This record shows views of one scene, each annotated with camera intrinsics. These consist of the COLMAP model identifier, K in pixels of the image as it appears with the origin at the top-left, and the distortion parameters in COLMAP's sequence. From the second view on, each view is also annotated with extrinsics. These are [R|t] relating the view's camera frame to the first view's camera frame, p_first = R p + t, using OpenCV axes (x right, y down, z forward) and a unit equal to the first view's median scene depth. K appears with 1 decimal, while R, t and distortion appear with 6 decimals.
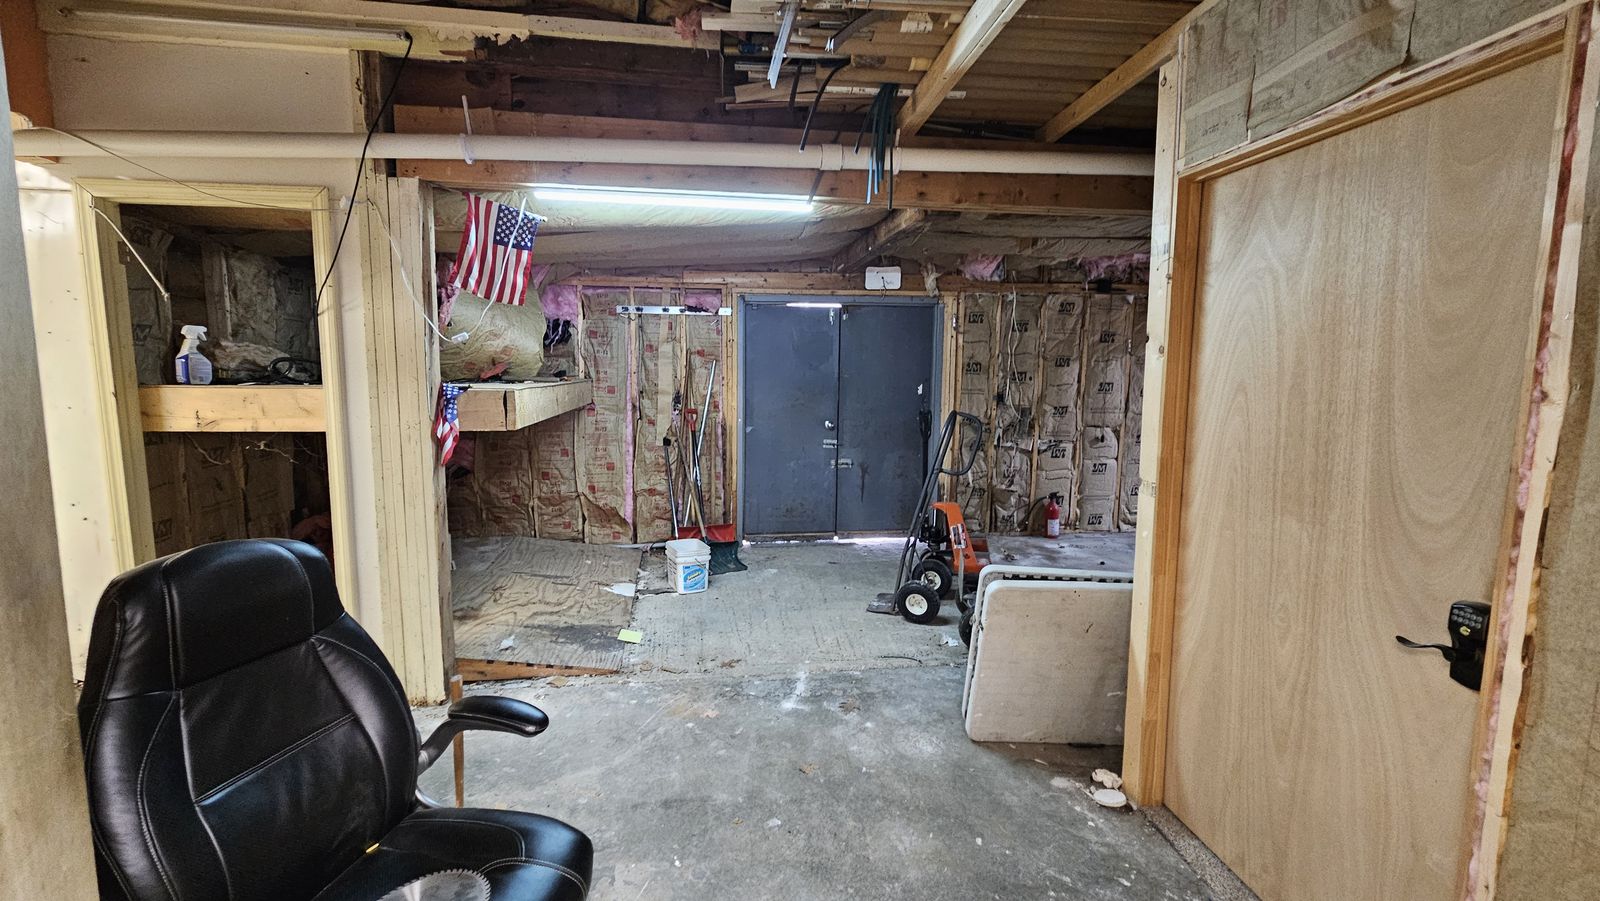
lens RADIAL K [[674.0, 0, 806.2], [0, 674.0, 439.0], [0, 0, 1]] dist [0.000462, 0.001083]
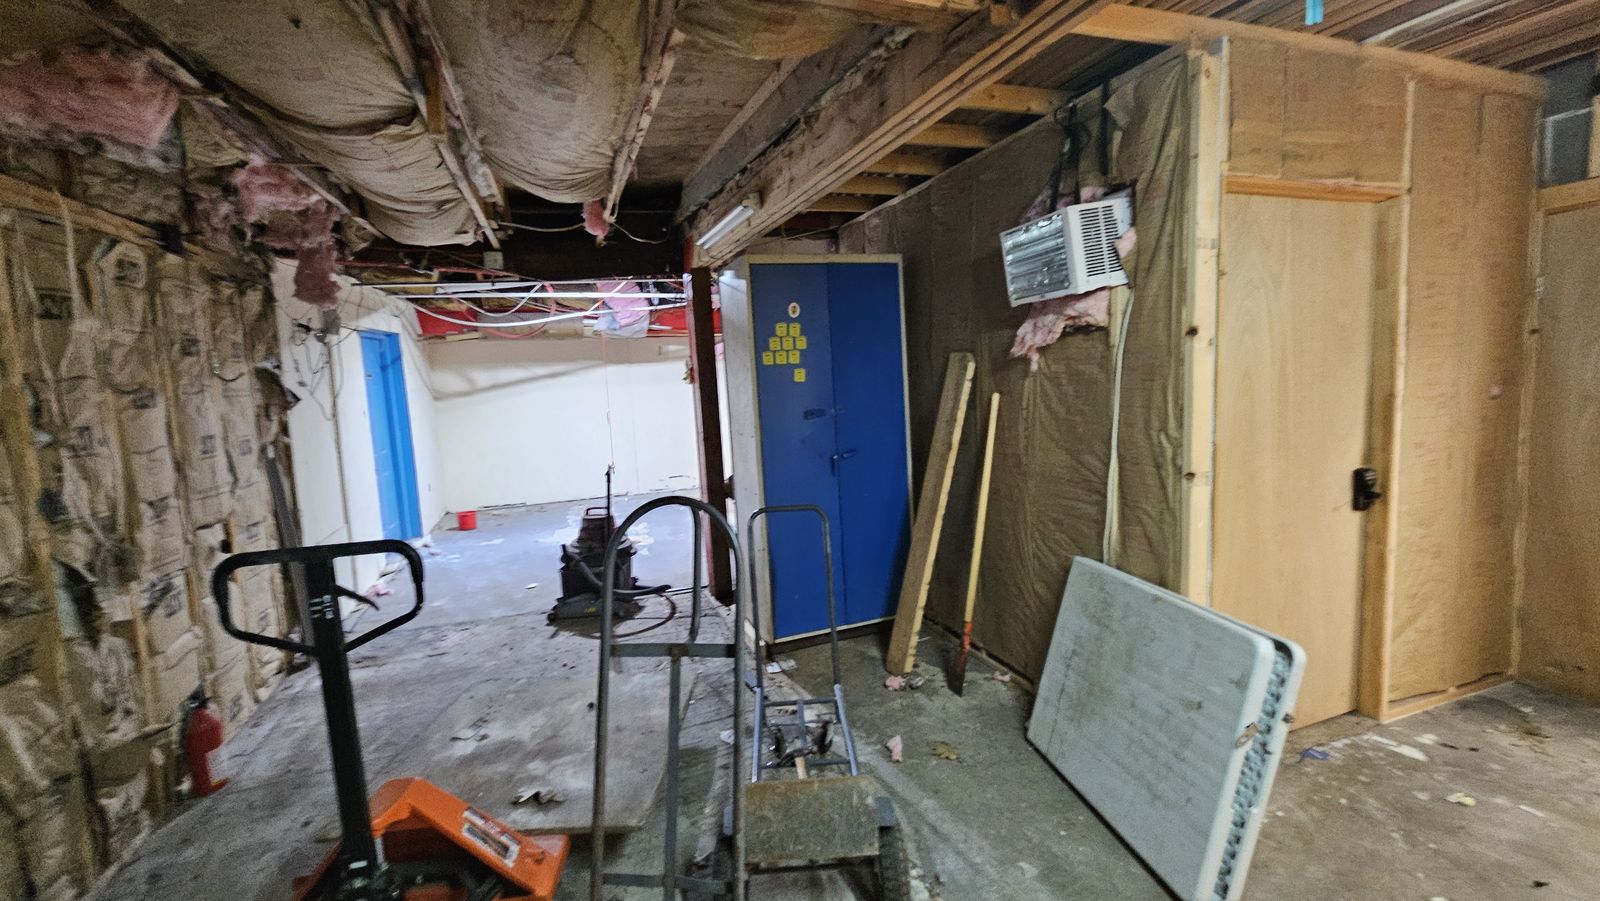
lens RADIAL K [[674.0, 0, 806.2], [0, 674.0, 439.0], [0, 0, 1]] dist [0.000462, 0.001083]
pose [[-0.215740, -0.112179, 0.969986, -0.132725], [0.149848, 0.977808, 0.146412, -0.087980], [-0.964884, 0.176937, -0.194143, 0.684138]]
